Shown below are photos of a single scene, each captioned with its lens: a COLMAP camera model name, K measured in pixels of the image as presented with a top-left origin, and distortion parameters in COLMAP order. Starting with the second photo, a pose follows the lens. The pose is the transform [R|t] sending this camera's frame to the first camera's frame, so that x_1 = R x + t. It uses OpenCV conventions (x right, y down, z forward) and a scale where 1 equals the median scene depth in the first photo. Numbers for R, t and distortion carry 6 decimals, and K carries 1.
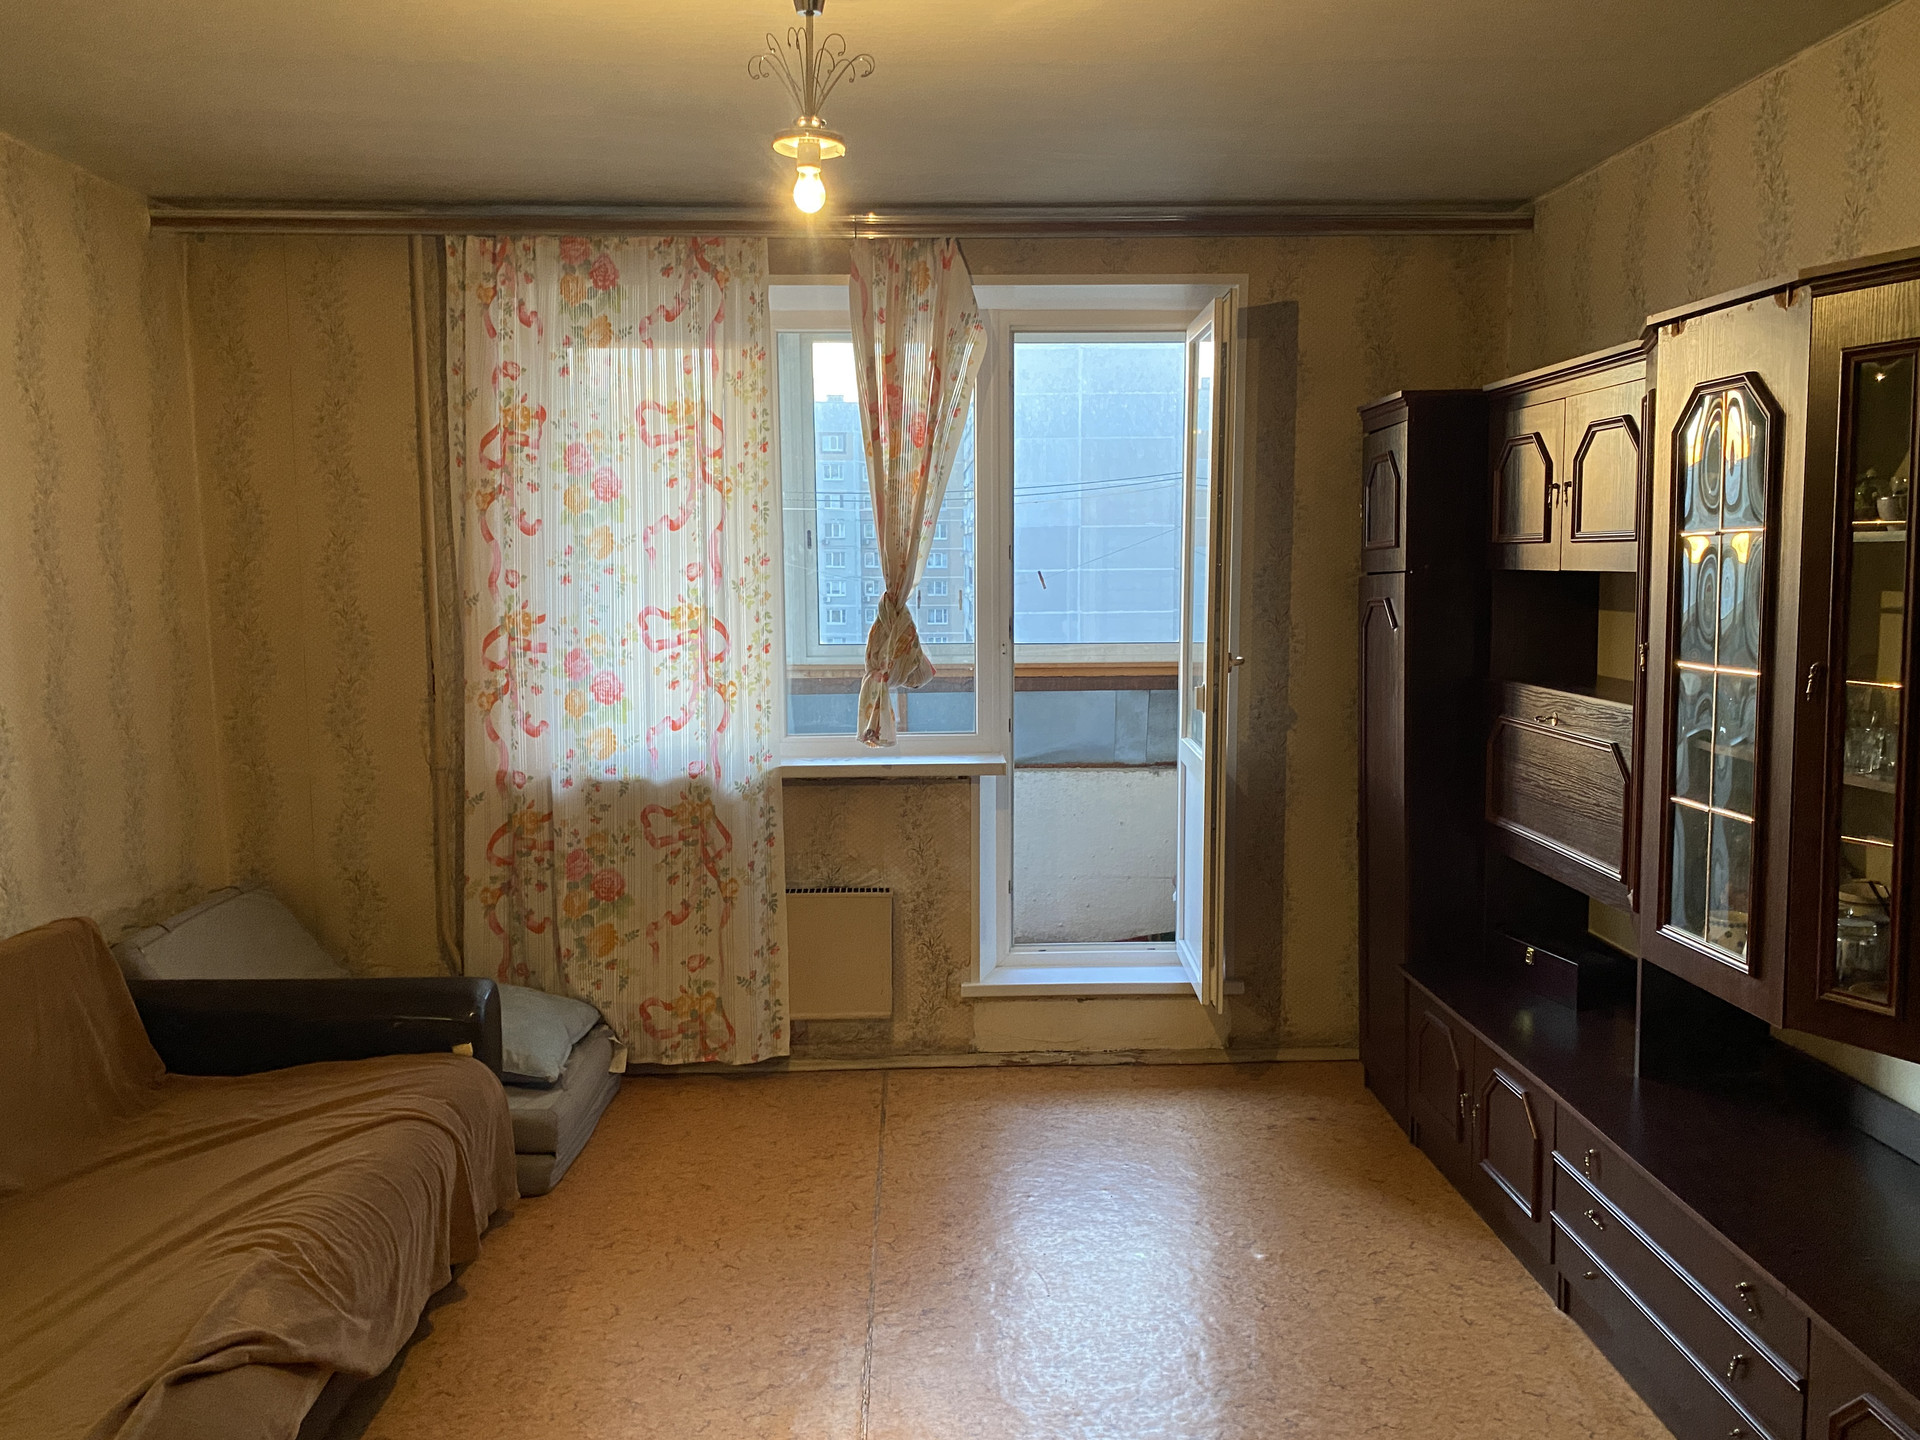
lens RADIAL K [[1481.5, 0, 948.1], [0, 1481.5, 727.5], [0, 0, 1]] dist [0.045755, -0.048436]
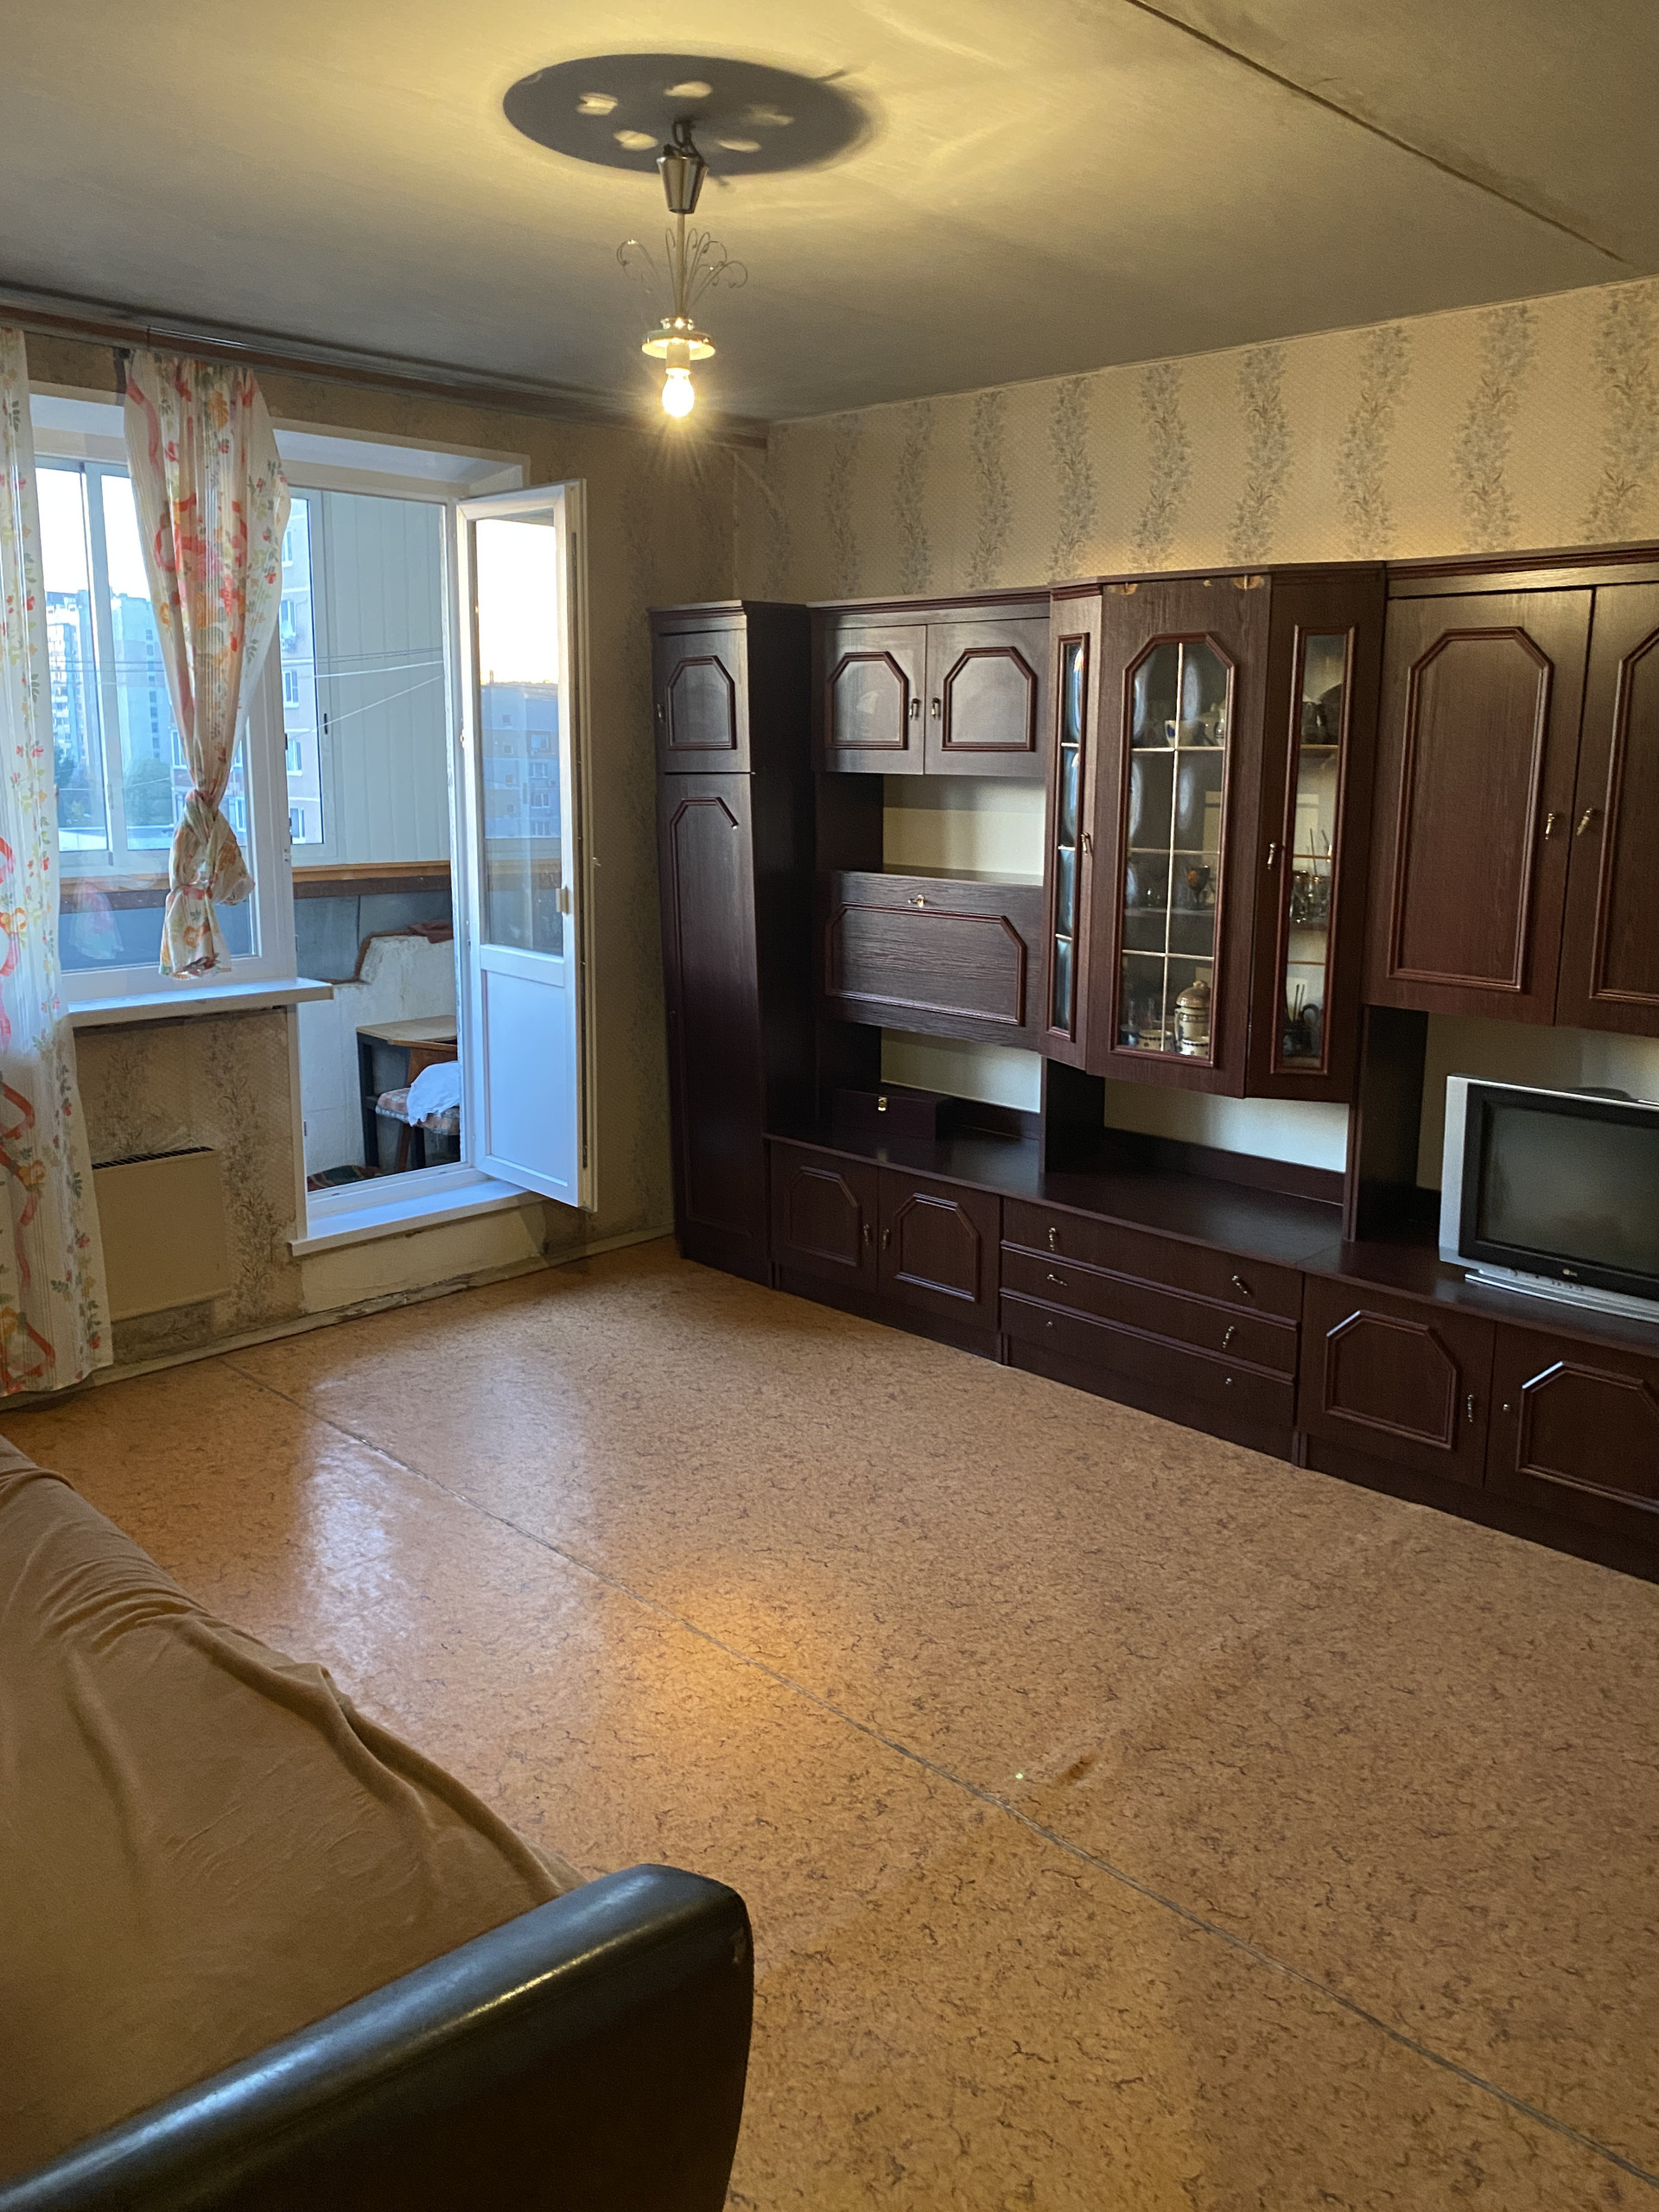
lens RADIAL K [[1706.8, 0, 851.3], [0, 1706.8, 1094.2], [0, 0, 1]] dist [0.045755, -0.048436]
pose [[0.711143, -0.128286, 0.691244, -0.457361], [0.066284, 0.991066, 0.115736, -0.010064], [-0.699916, -0.036487, 0.713293, 0.044391]]
